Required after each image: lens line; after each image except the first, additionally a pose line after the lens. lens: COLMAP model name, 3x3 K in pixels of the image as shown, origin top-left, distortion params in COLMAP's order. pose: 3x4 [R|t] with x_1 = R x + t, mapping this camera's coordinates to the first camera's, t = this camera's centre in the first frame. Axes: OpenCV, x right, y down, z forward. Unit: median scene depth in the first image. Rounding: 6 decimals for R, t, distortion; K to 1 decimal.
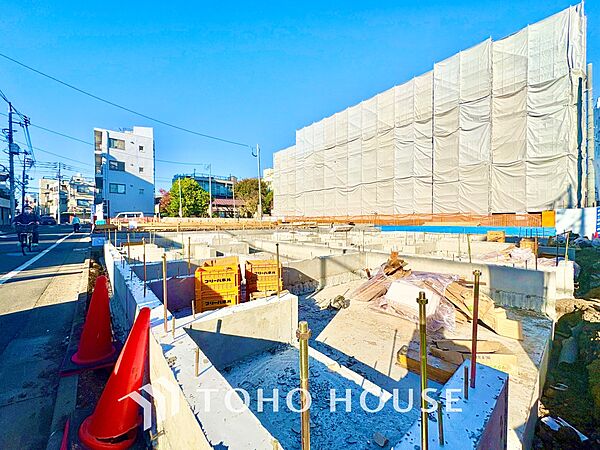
lens RADIAL K [[239.0, 0, 299.7], [0, 239.0, 225.6], [0, 0, 1]] dist [-0.000869, 0.000228]
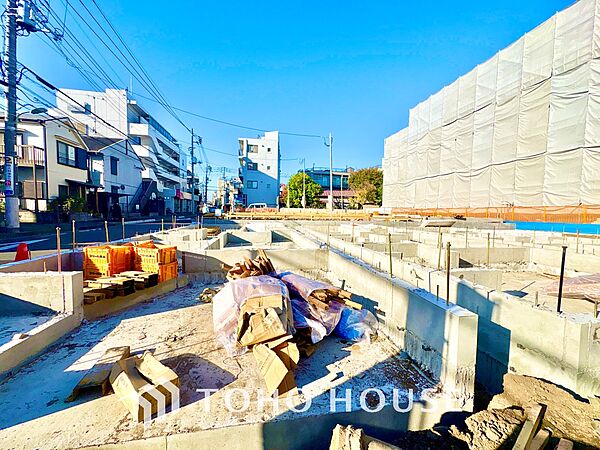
lens RADIAL K [[239.0, 0, 300.0], [0, 239.0, 225.3], [0, 0, 1]] dist [-0.000869, 0.000228]
pose [[0.865256, 0.044081, -0.499389, 0.170221], [-0.026359, 0.998749, 0.042489, -0.002096], [0.500638, -0.023600, 0.865335, 0.063815]]
